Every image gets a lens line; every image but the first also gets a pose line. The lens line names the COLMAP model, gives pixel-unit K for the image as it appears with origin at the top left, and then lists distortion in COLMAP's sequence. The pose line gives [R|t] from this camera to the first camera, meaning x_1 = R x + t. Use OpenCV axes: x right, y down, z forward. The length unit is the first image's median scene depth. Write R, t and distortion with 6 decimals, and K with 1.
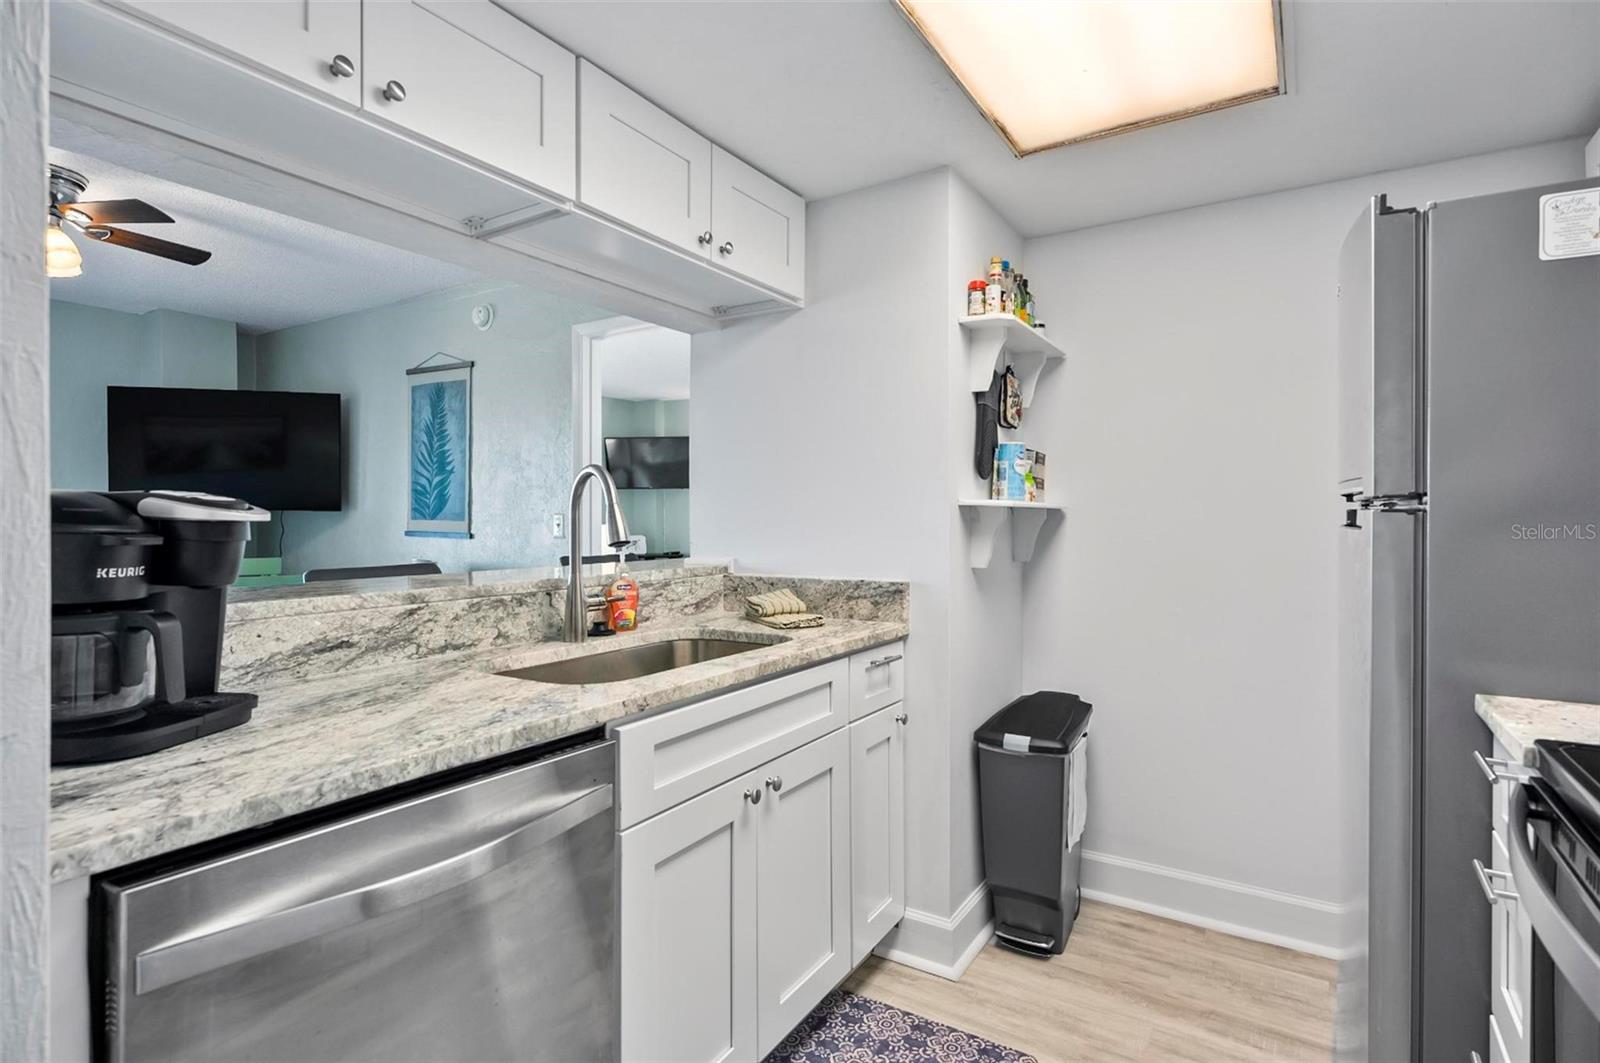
lens RADIAL K [[789.8, 0, 802.9], [0, 789.8, 522.9], [0, 0, 1]] dist [0.007091, -0.002361]
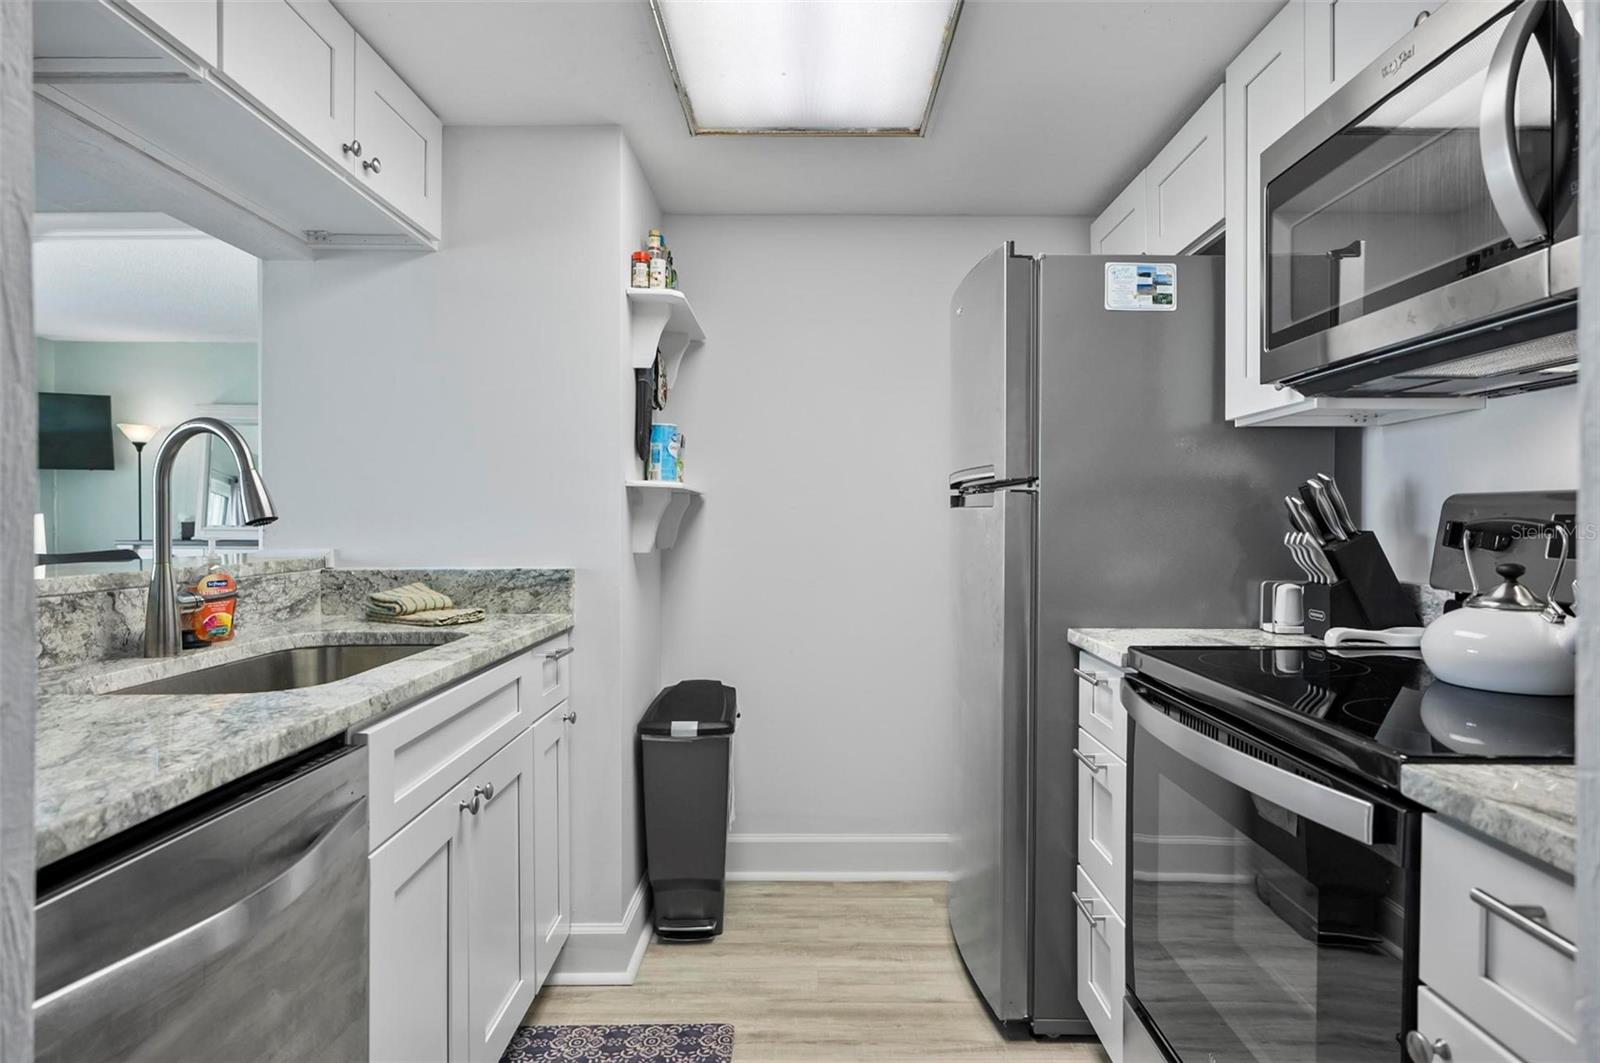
lens RADIAL K [[904.5, 0, 802.1], [0, 904.5, 530.1], [0, 0, 1]] dist [0.009534, 0.000417]
pose [[0.847788, -0.003868, 0.530321, -0.222658], [0.000953, 0.999983, 0.005770, 0.026764], [-0.530335, -0.004386, 0.847777, -0.035514]]
